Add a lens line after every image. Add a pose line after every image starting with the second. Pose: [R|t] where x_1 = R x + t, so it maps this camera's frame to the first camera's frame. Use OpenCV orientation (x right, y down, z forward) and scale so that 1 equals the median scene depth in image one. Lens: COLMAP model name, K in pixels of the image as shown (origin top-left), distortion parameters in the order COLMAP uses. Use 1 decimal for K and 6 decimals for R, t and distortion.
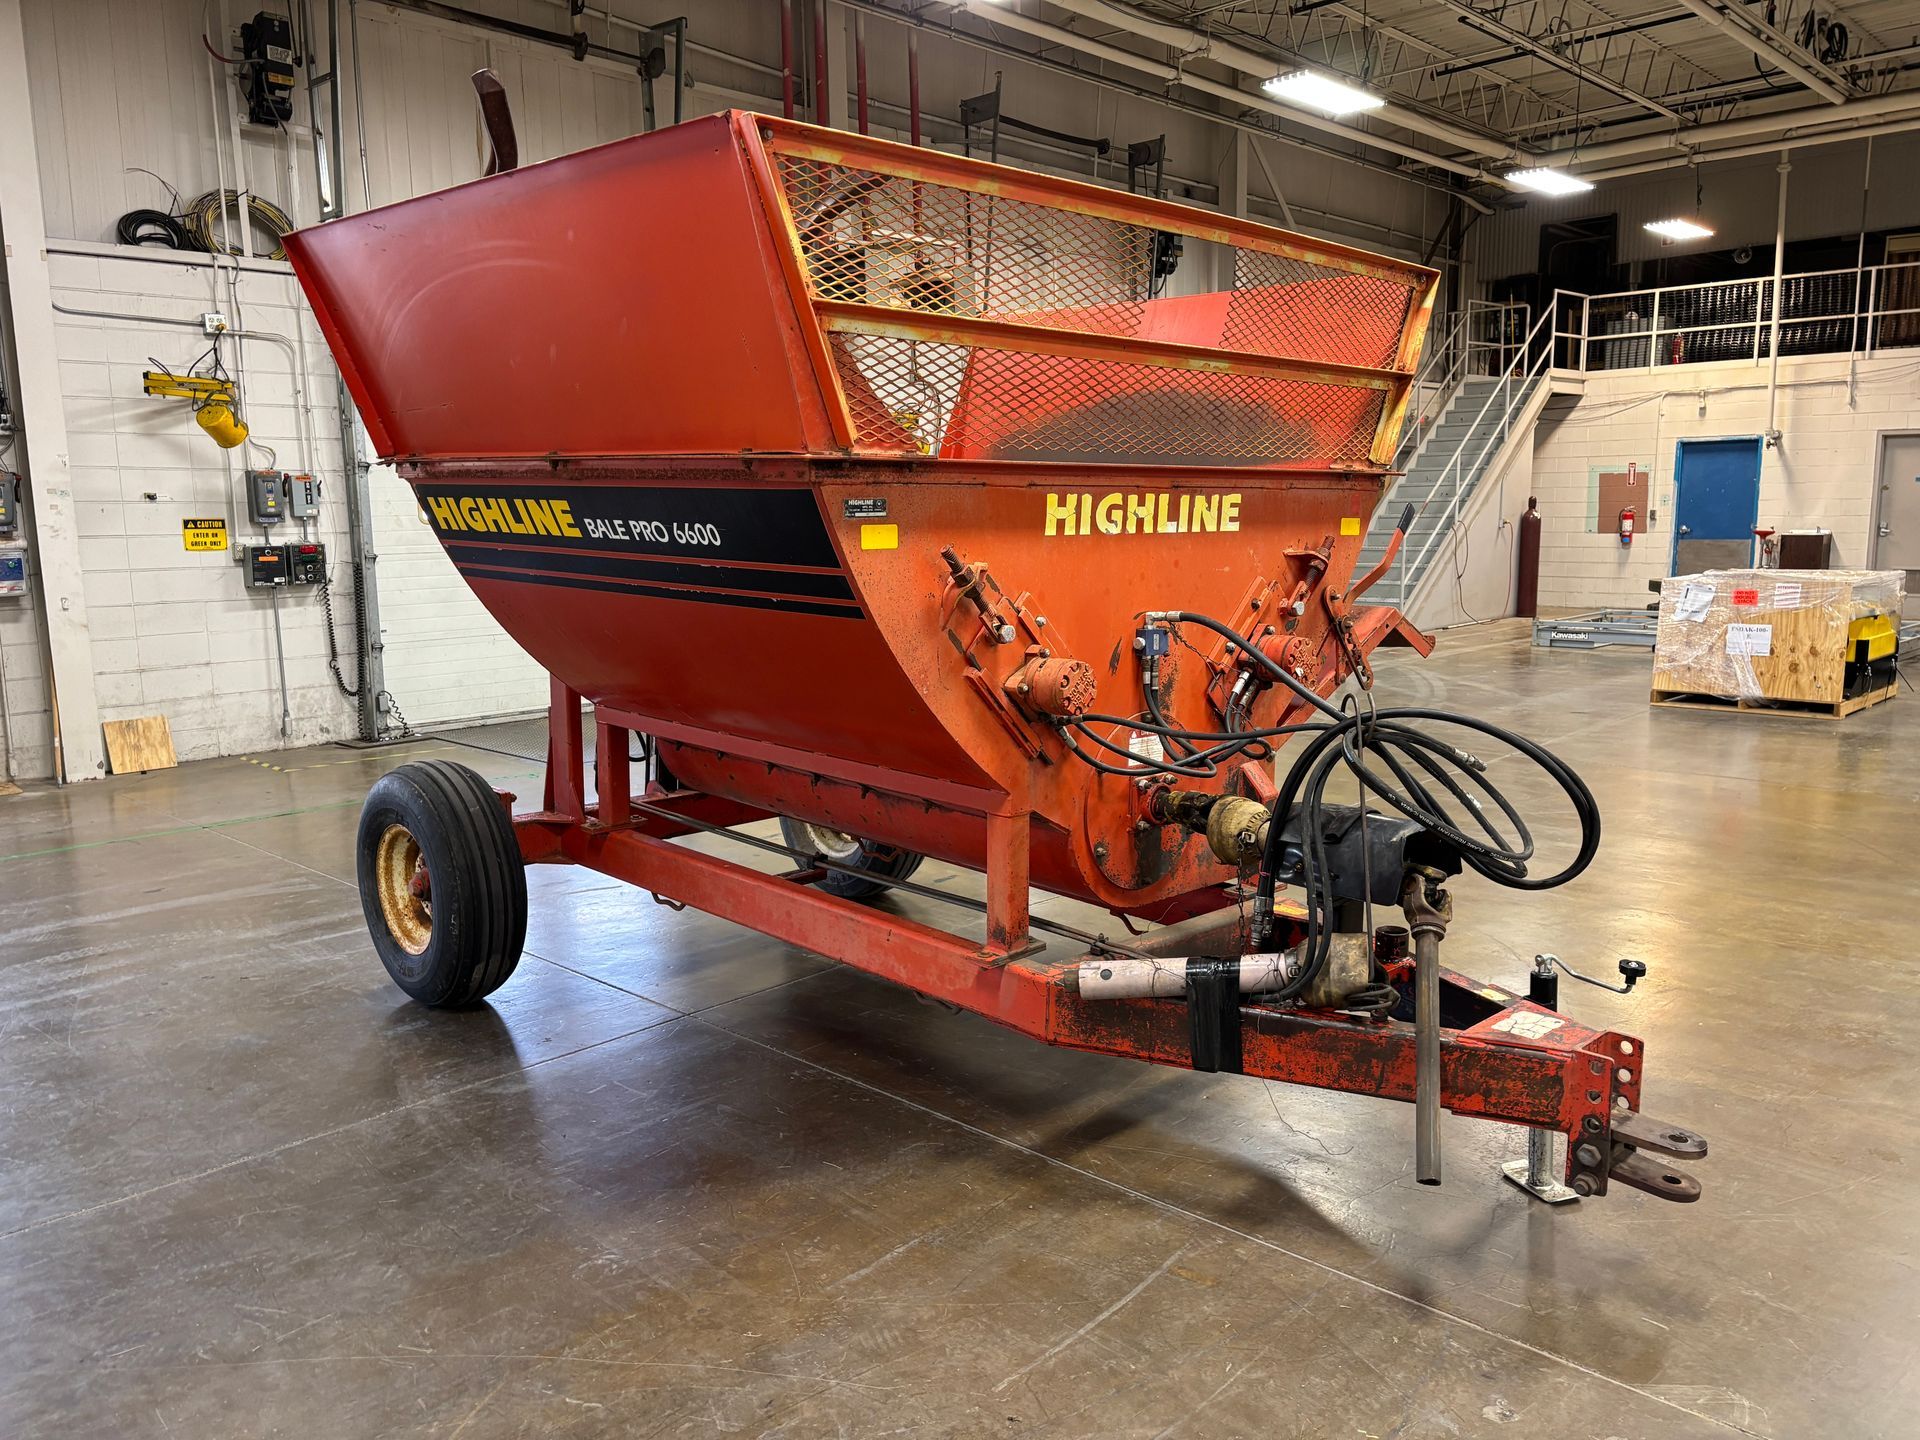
lens RADIAL K [[1445.5, 0, 966.6], [0, 1445.5, 724.3], [0, 0, 1]] dist [0.048591, -0.046666]
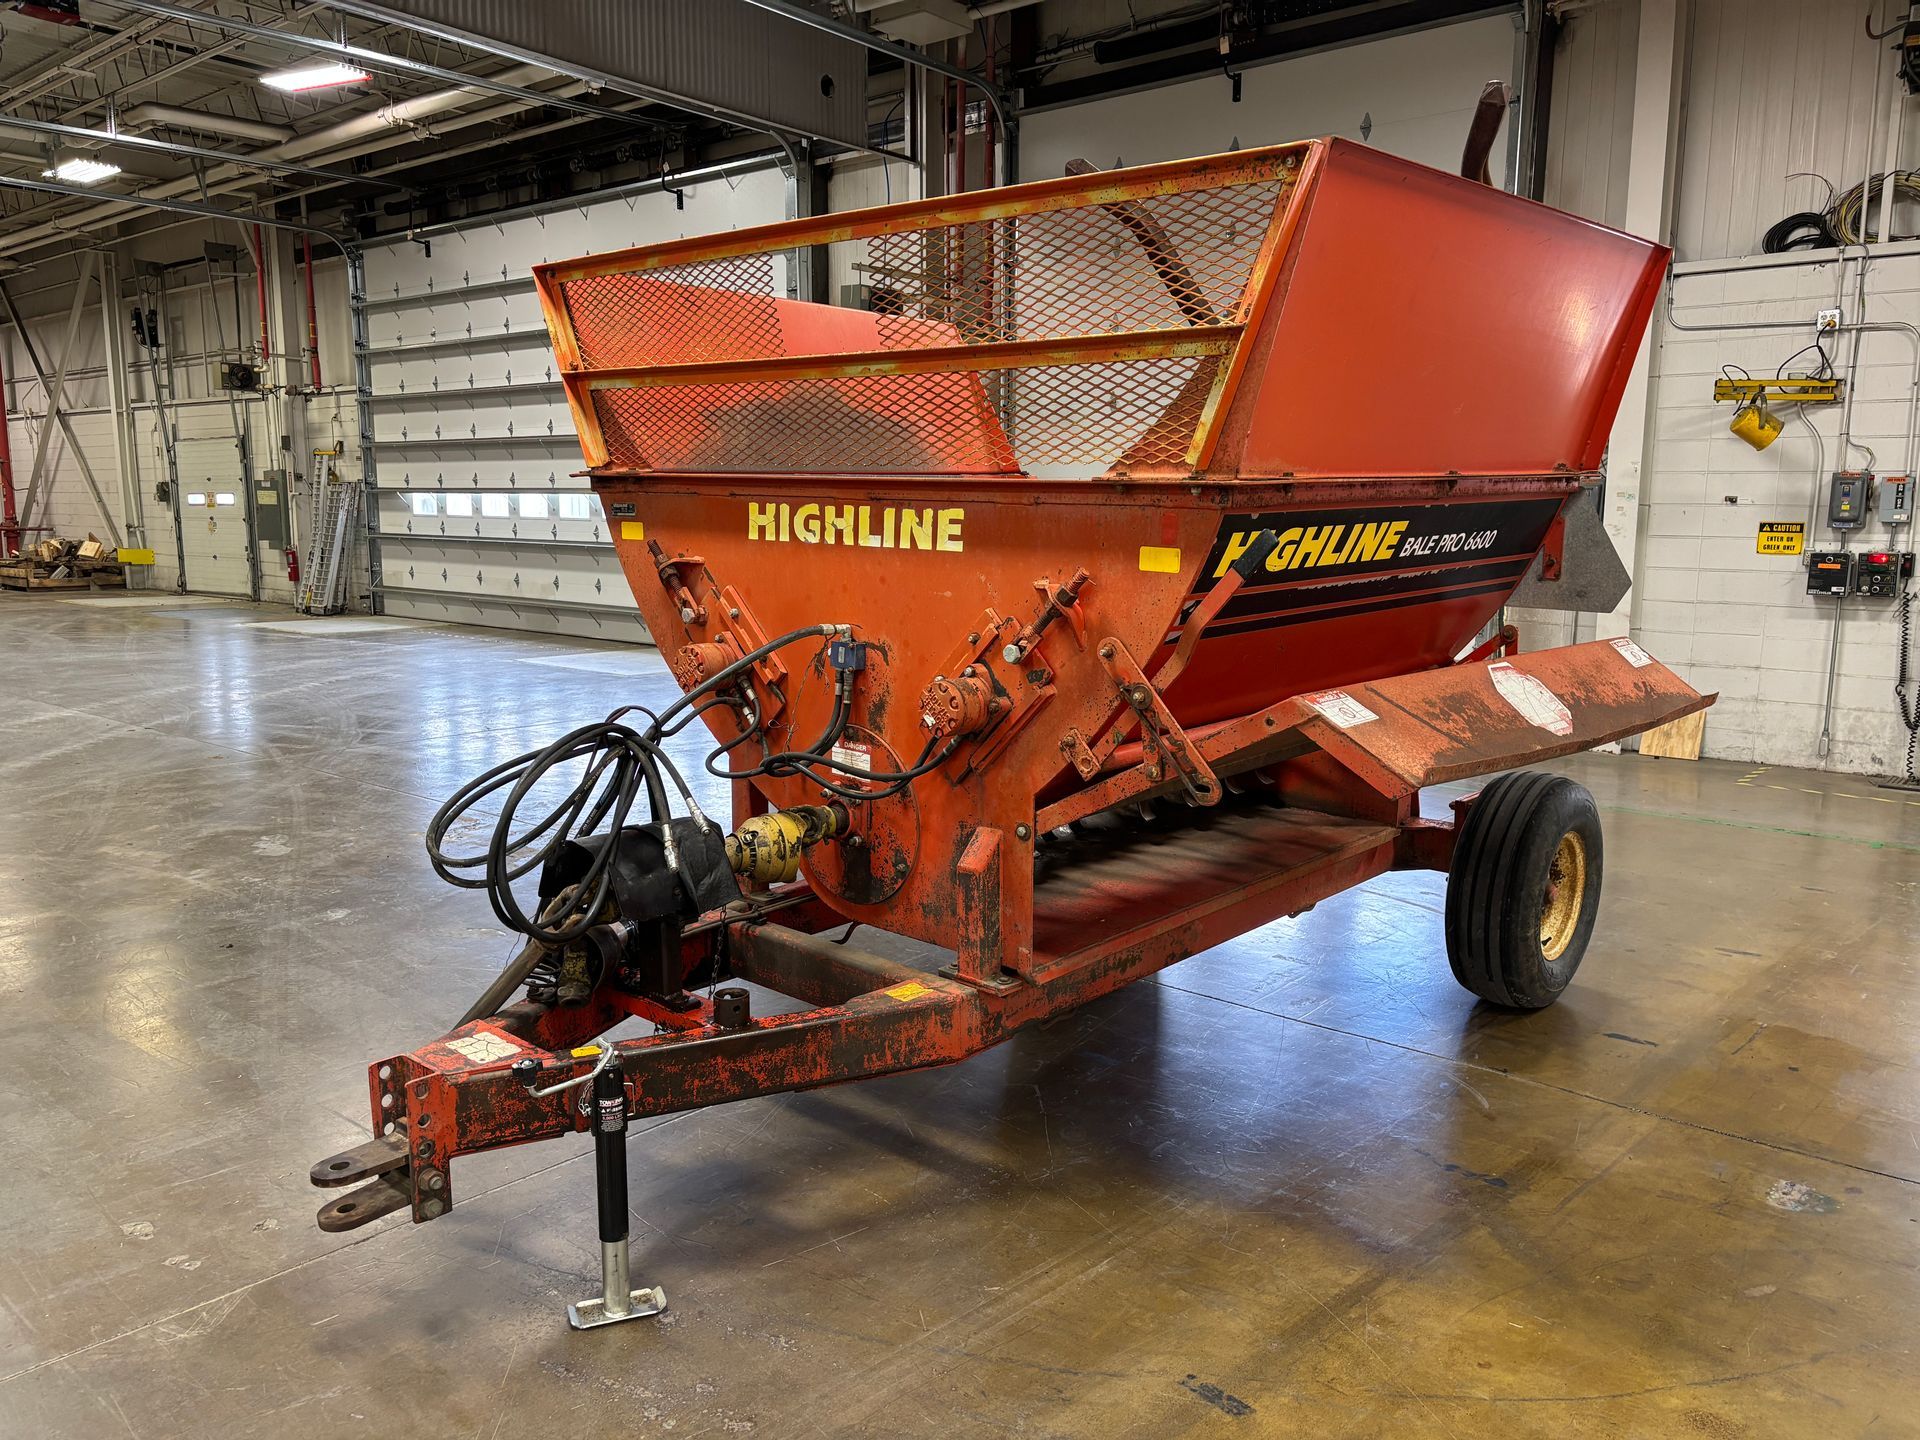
lens RADIAL K [[1445.5, 0, 970.9], [0, 1445.5, 729.0], [0, 0, 1]] dist [0.048591, -0.046666]
pose [[0.063719, 0.167824, -0.983756, 1.057090], [-0.163237, 0.974235, 0.155627, -0.166216], [0.984527, 0.150669, 0.089472, 0.950102]]
